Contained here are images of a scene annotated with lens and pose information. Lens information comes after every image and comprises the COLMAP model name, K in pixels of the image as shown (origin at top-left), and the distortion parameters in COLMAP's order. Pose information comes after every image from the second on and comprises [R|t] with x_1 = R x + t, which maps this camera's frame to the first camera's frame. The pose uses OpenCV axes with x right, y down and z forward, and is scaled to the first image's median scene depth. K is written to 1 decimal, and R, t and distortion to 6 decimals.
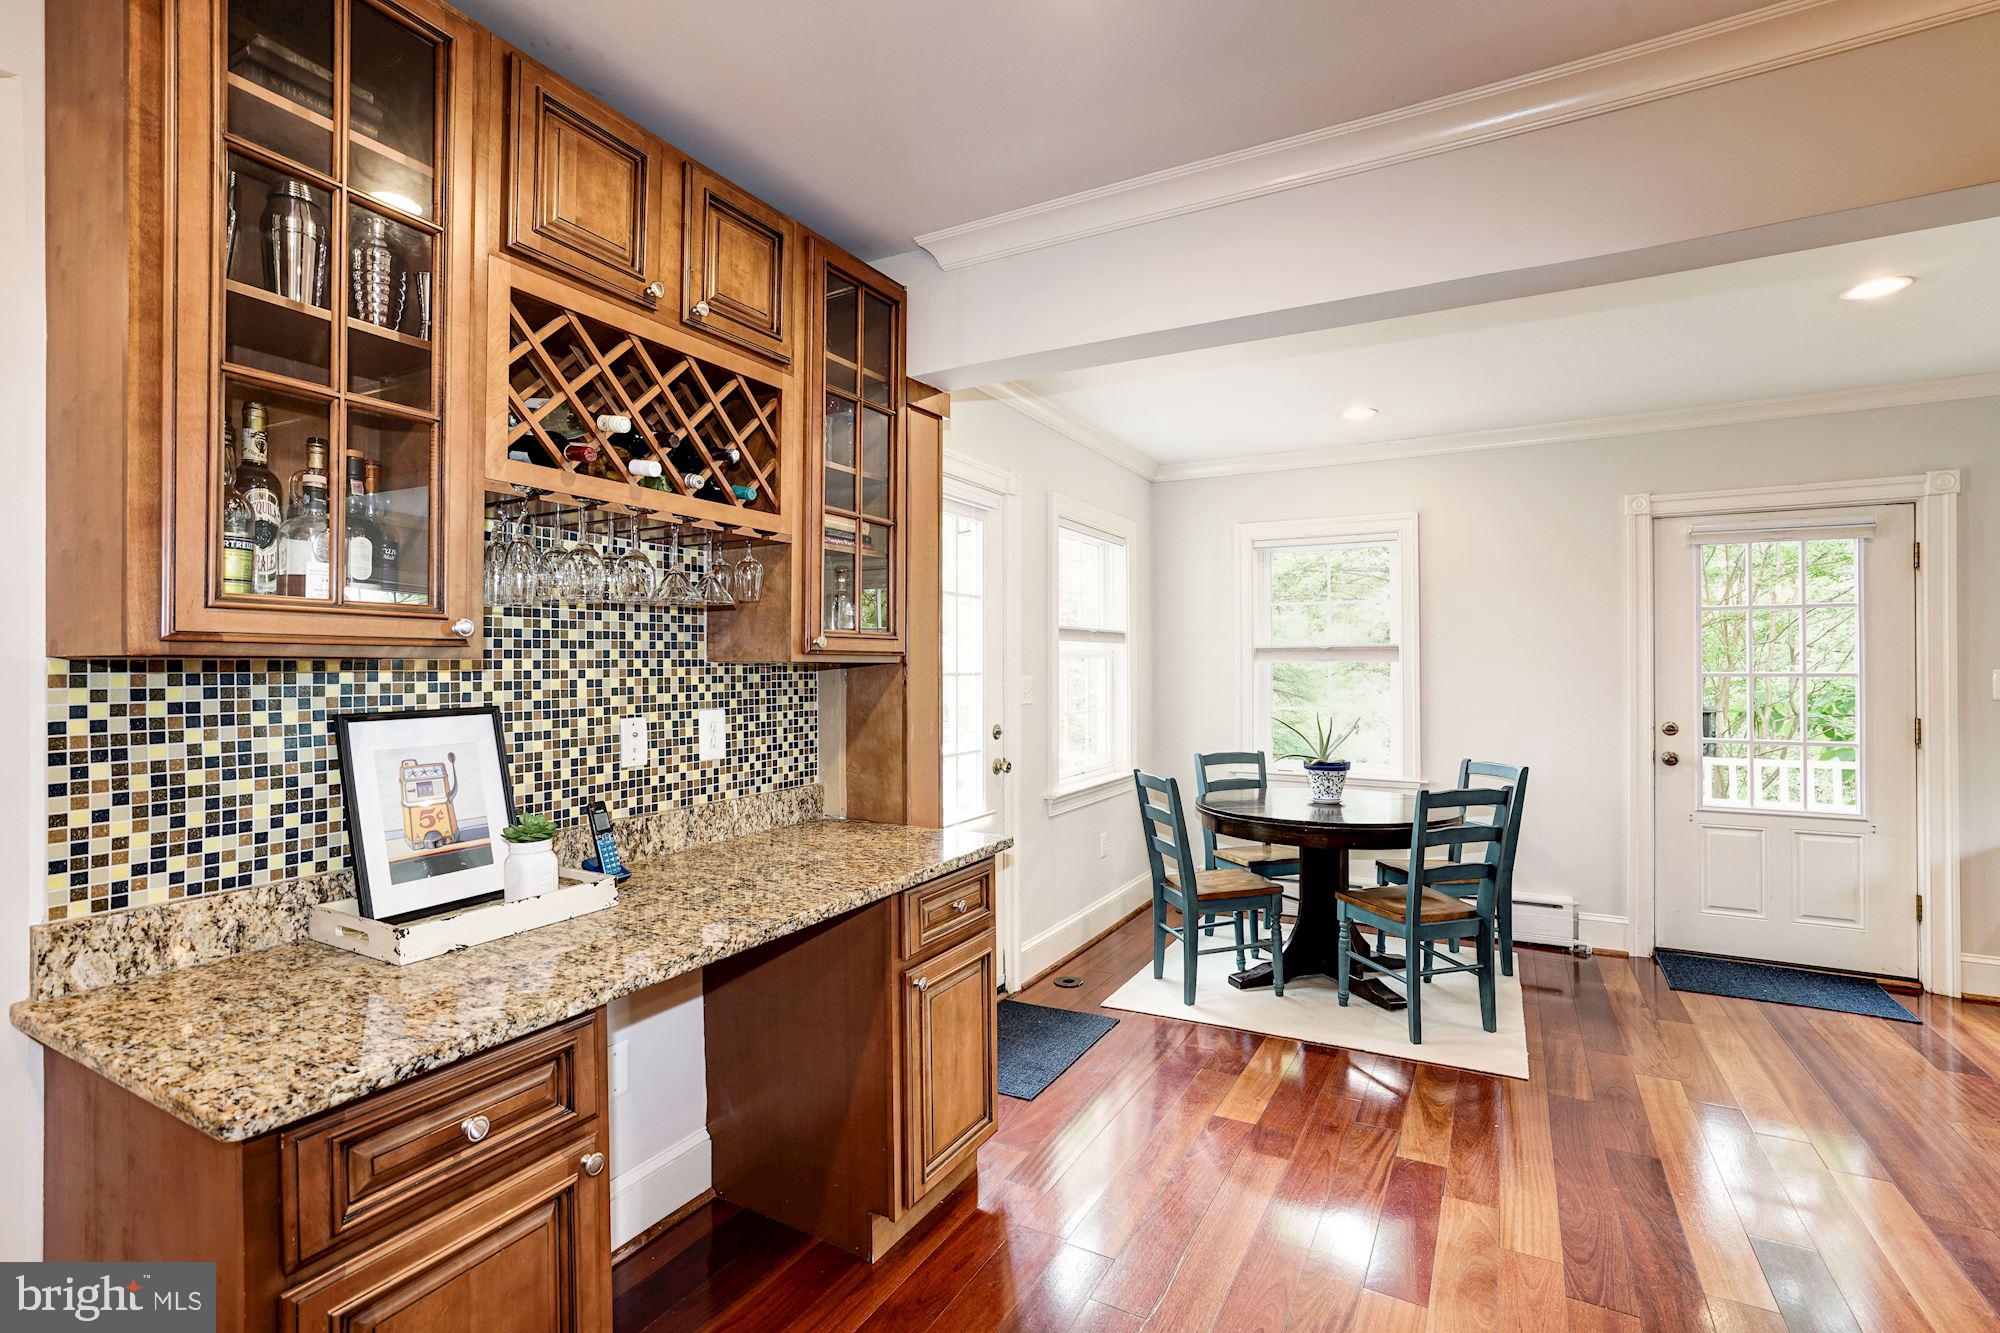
lens RADIAL K [[926.8, 0, 1004.0], [0, 926.8, 663.9], [0, 0, 1]] dist [-0.032561, 0.017310]
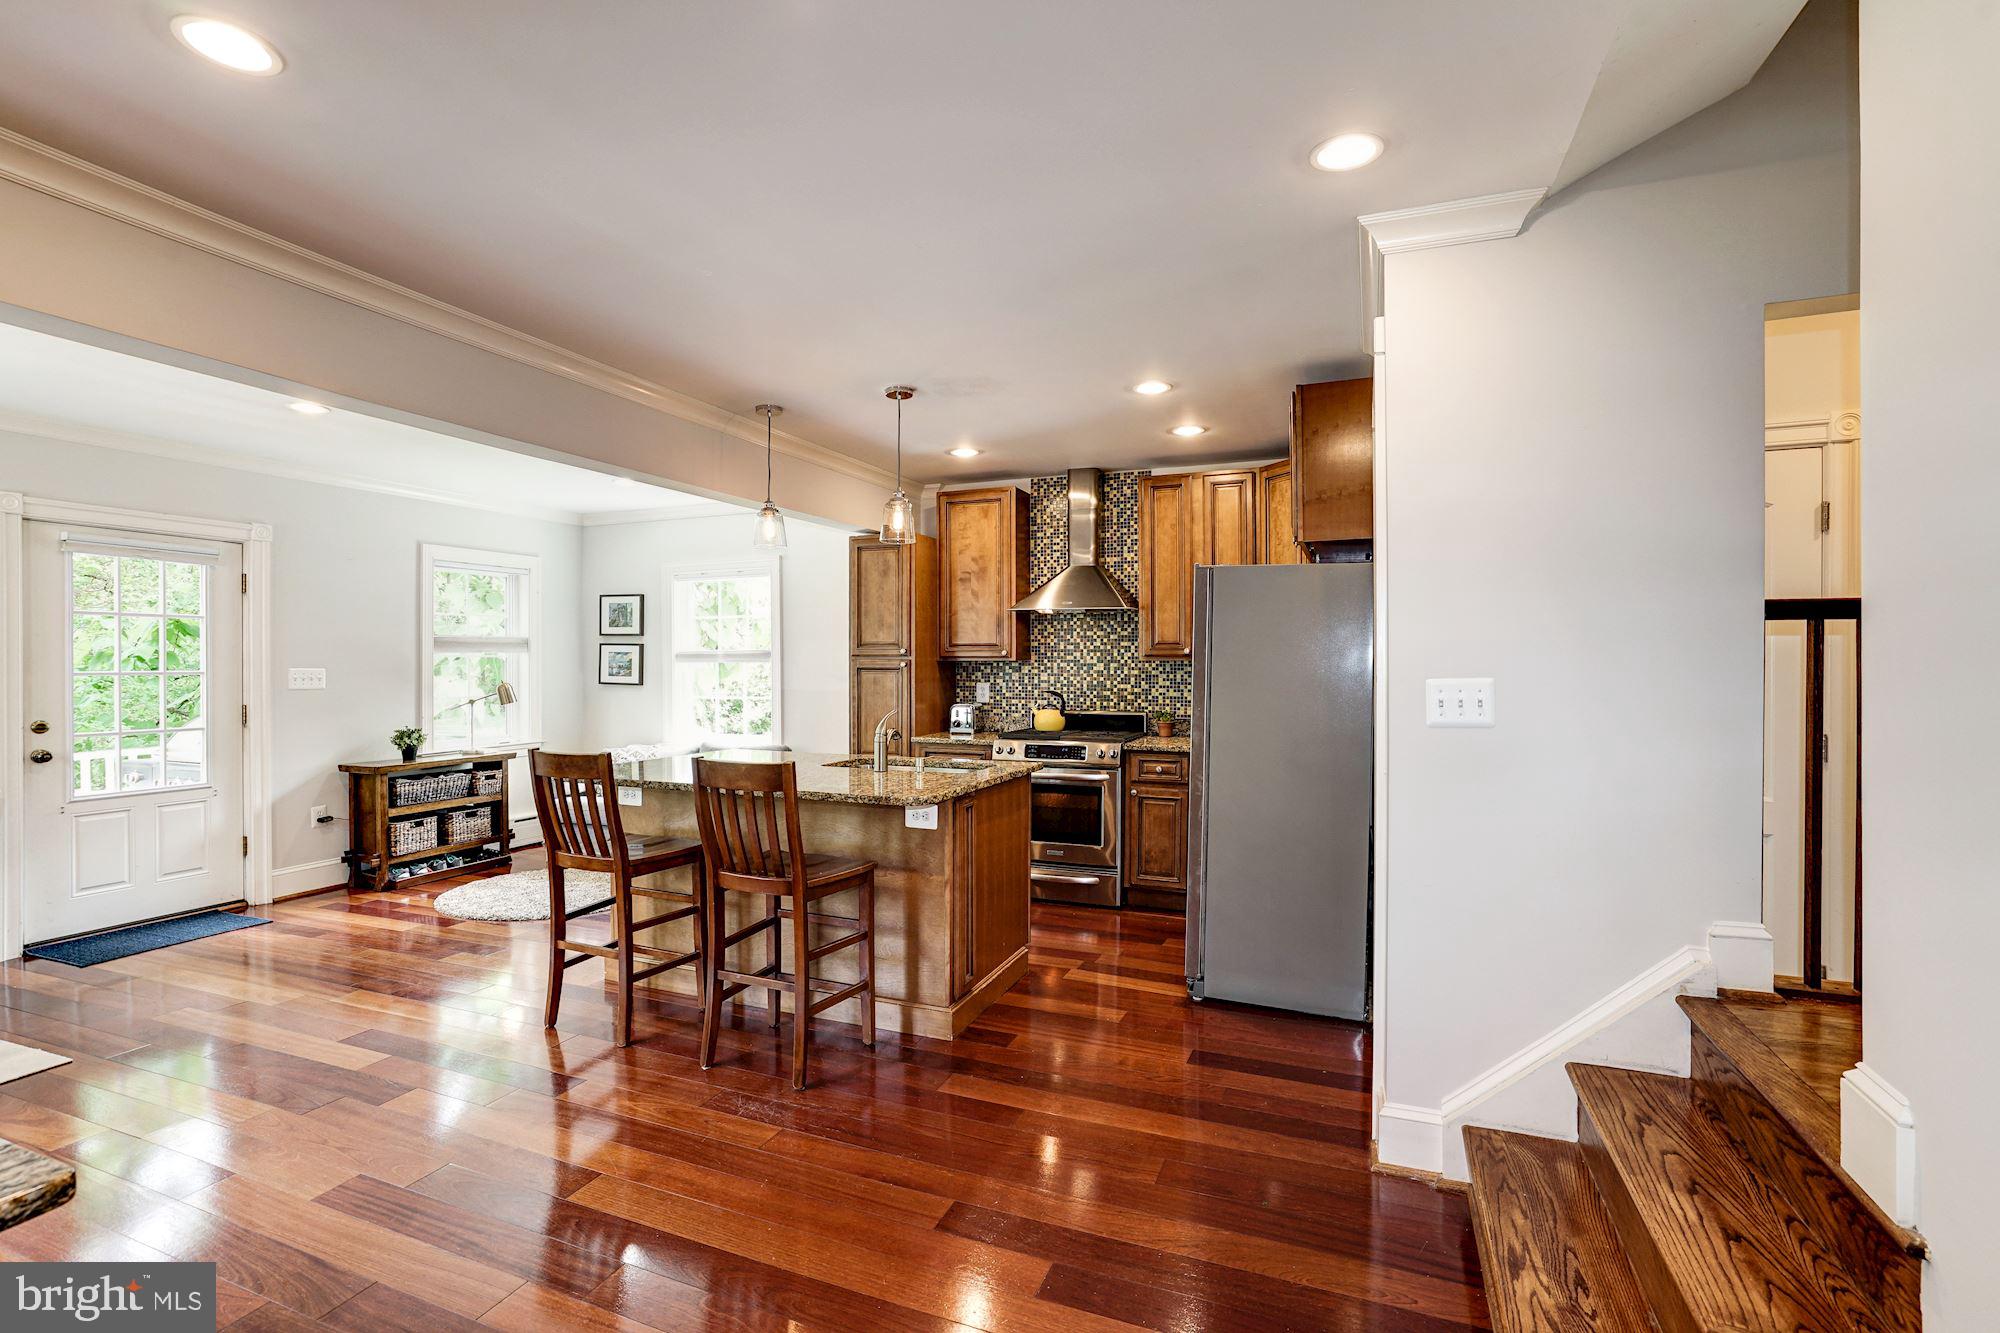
lens RADIAL K [[926.8, 0, 1000.4], [0, 926.8, 671.8], [0, 0, 1]] dist [-0.032561, 0.017310]
pose [[-0.110528, -0.008880, 0.993833, -0.743021], [-0.003491, 0.999957, 0.008547, -0.006984], [-0.993867, -0.002524, -0.110554, 0.070902]]
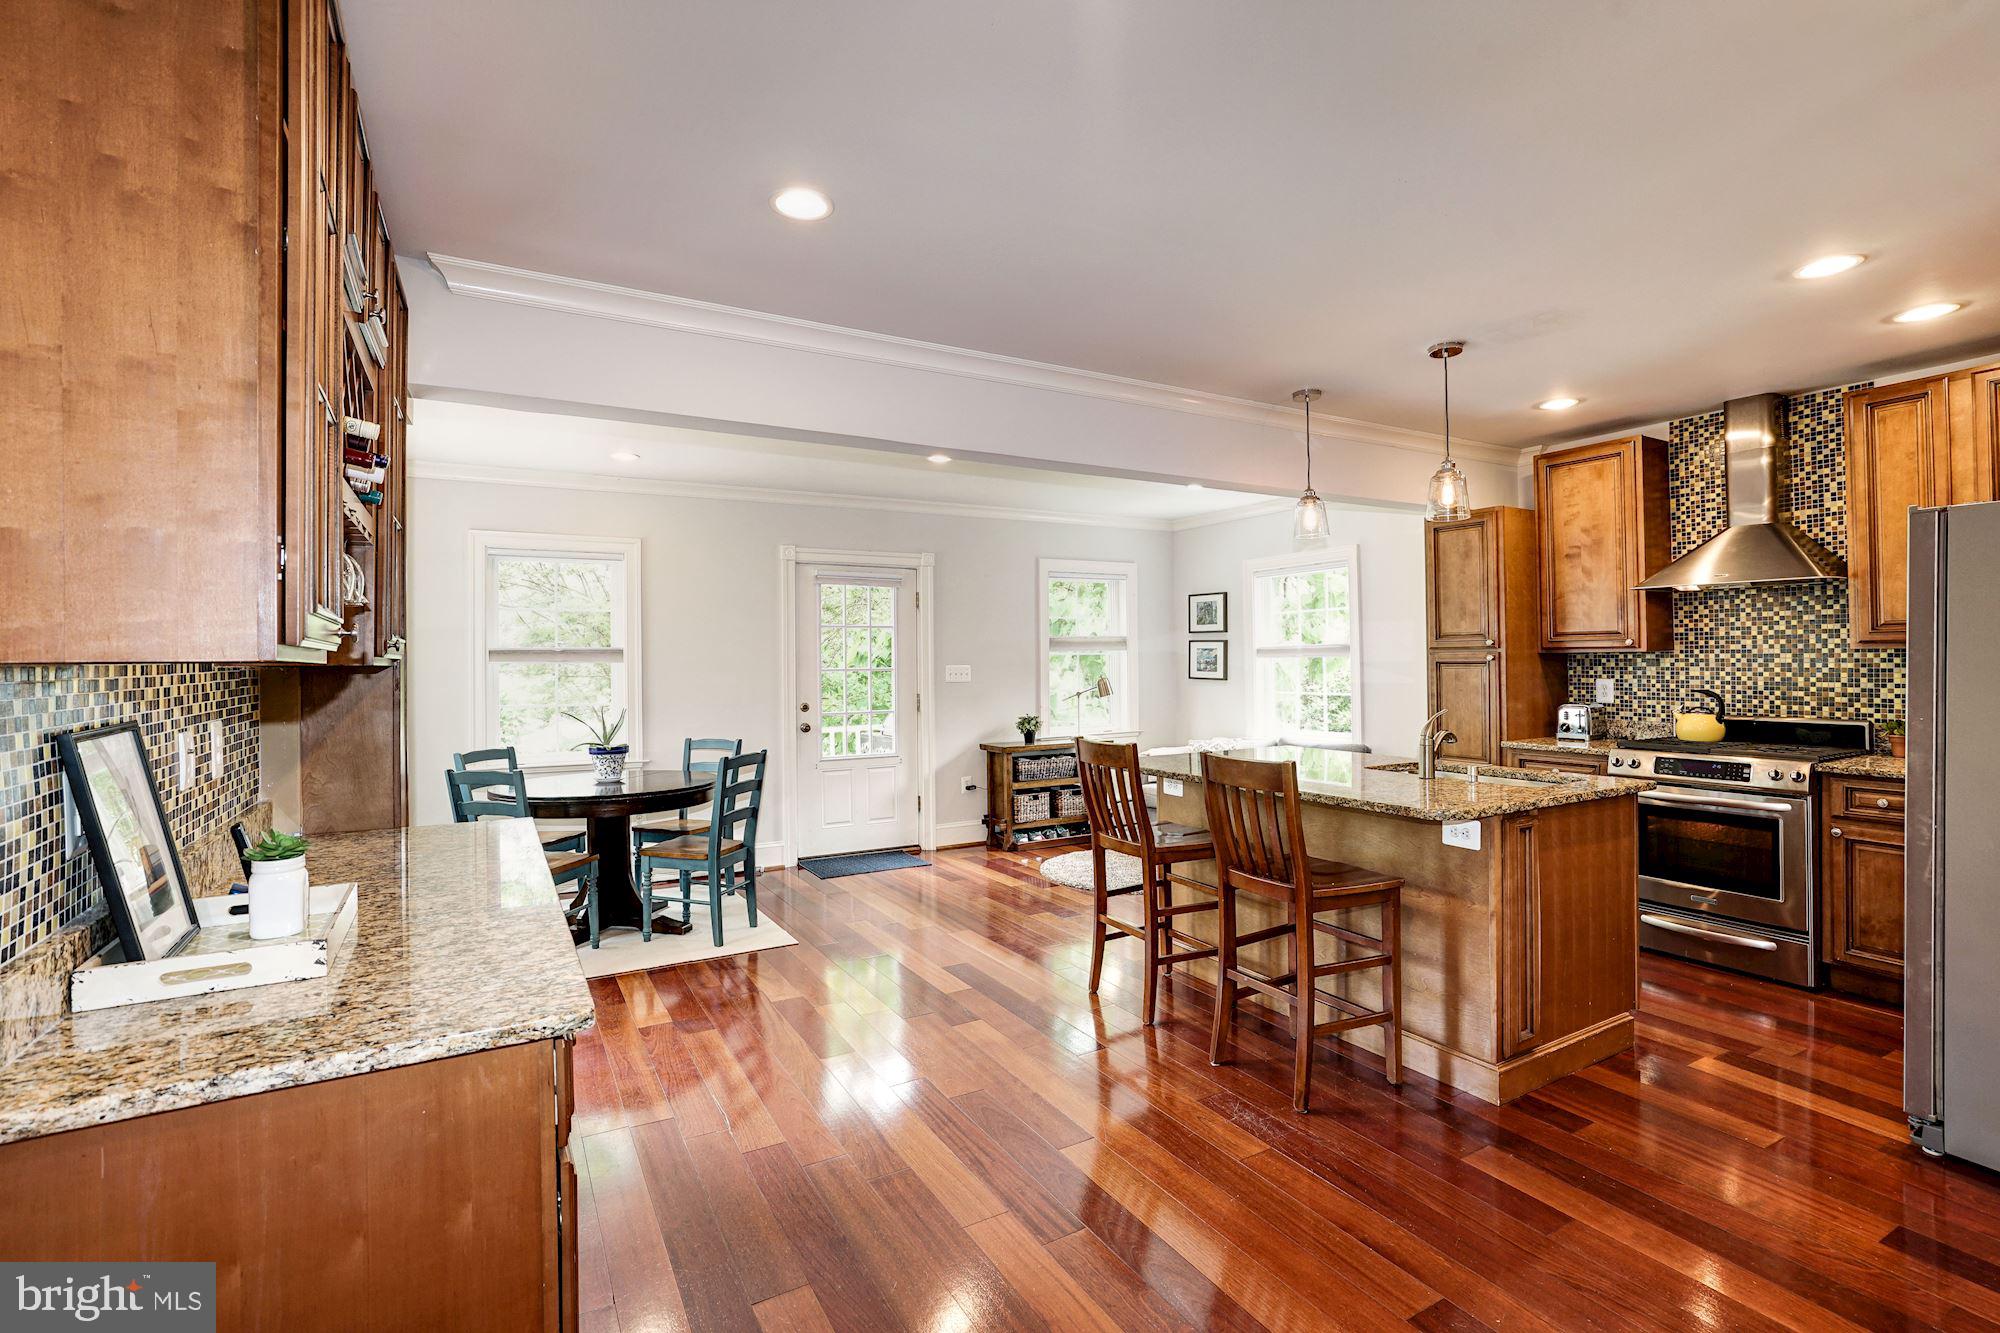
lens RADIAL K [[926.8, 0, 1000.3], [0, 926.8, 648.0], [0, 0, 1]] dist [-0.032561, 0.017310]
pose [[0.524145, 0.008489, 0.851587, -0.675440], [0.005410, 0.999897, -0.013297, -0.004725], [-0.851612, 0.011577, 0.524045, -0.087826]]
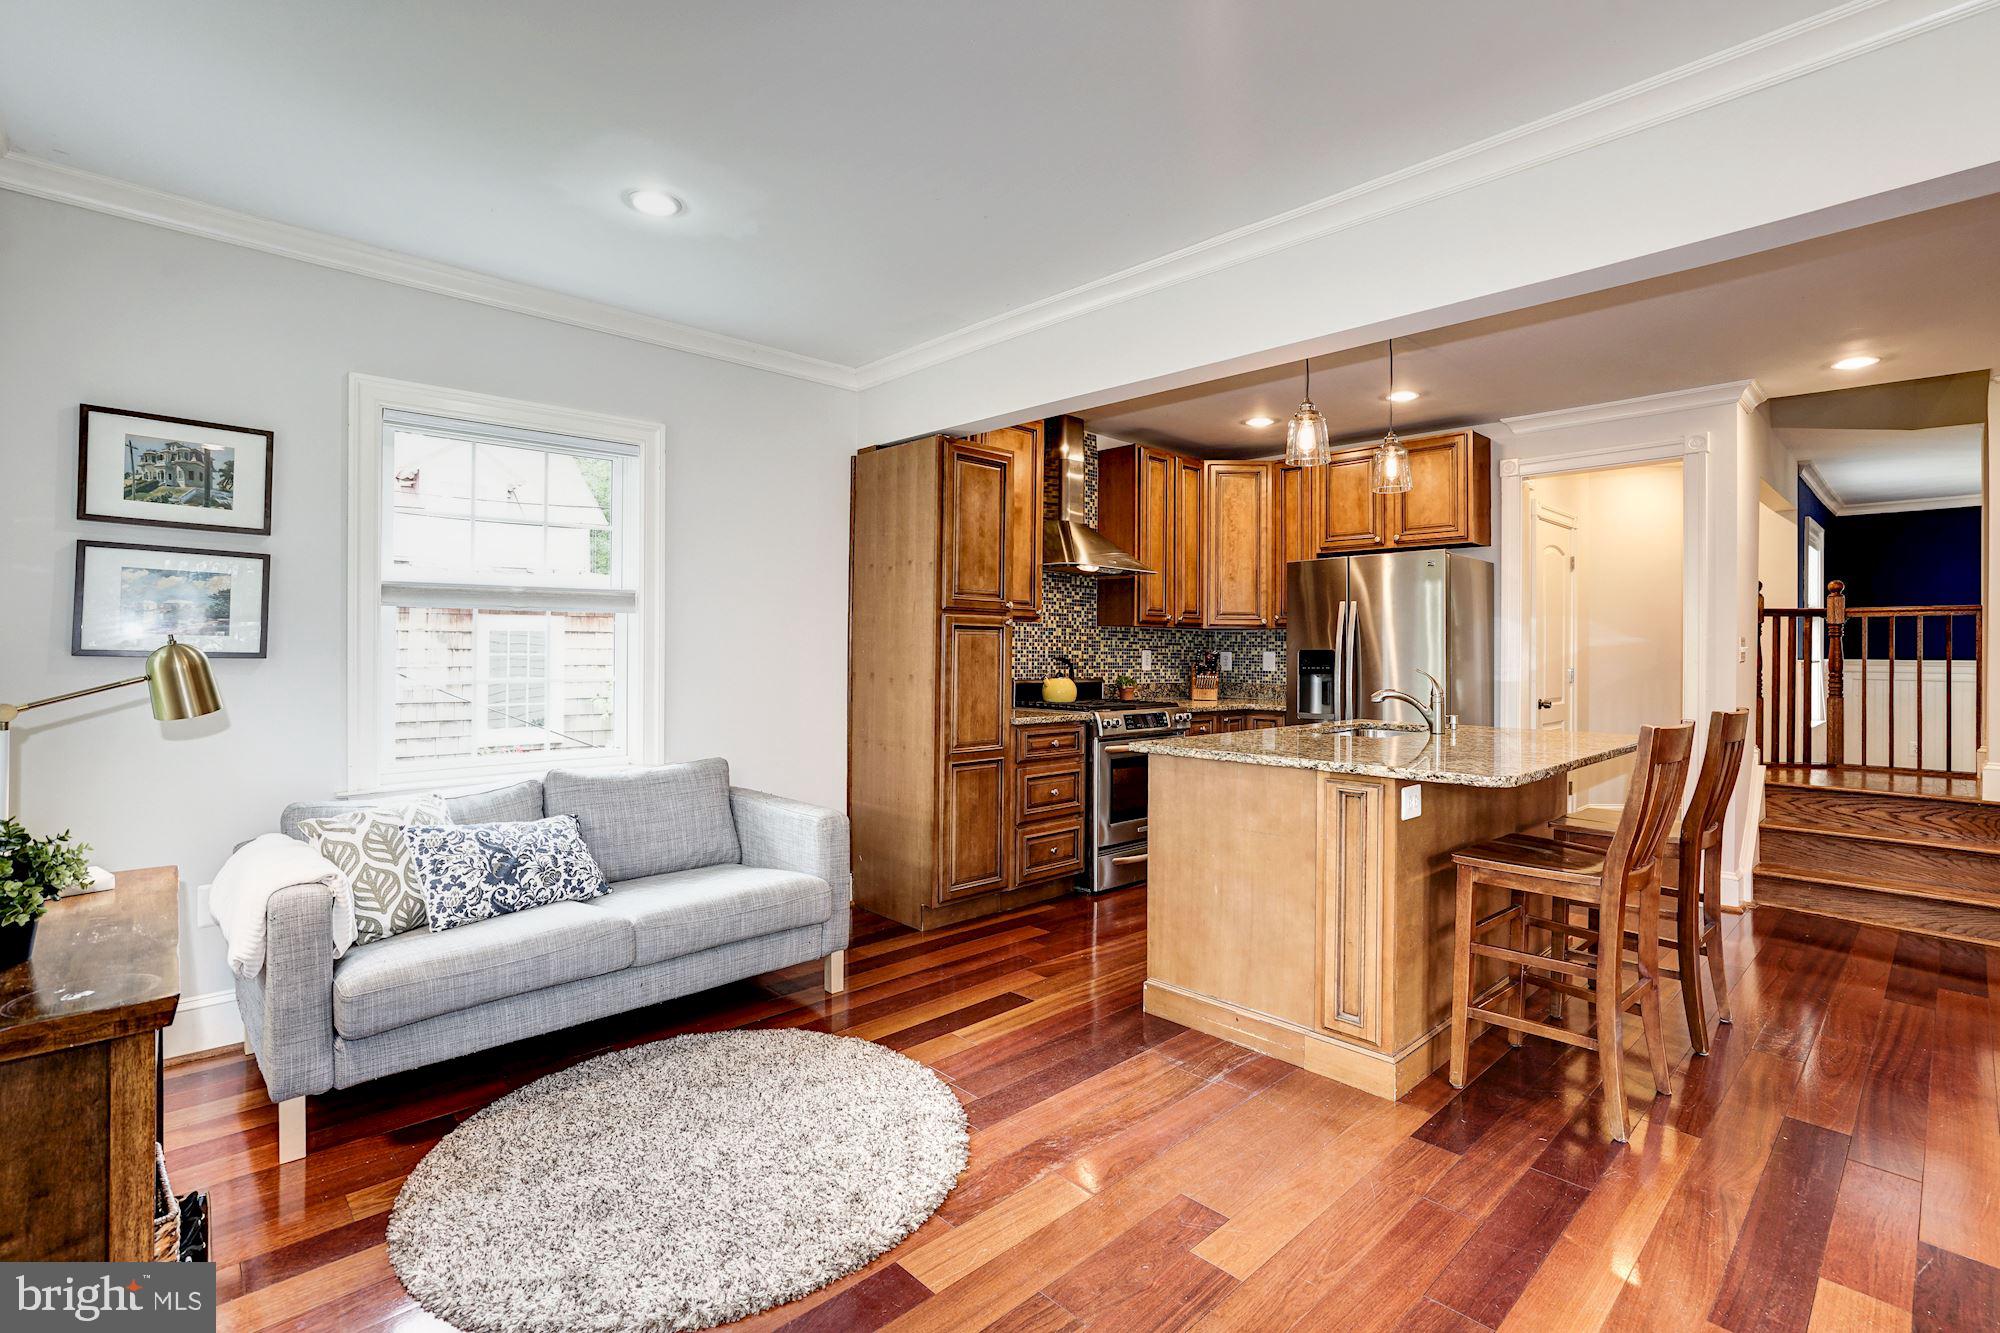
lens RADIAL K [[926.8, 0, 993.2], [0, 926.8, 636.2], [0, 0, 1]] dist [-0.032561, 0.017310]
pose [[-0.951696, -0.001454, 0.307040, 1.114541], [-0.007650, 0.999791, -0.018977, 0.055063], [-0.306948, -0.020409, -0.951508, 1.761795]]
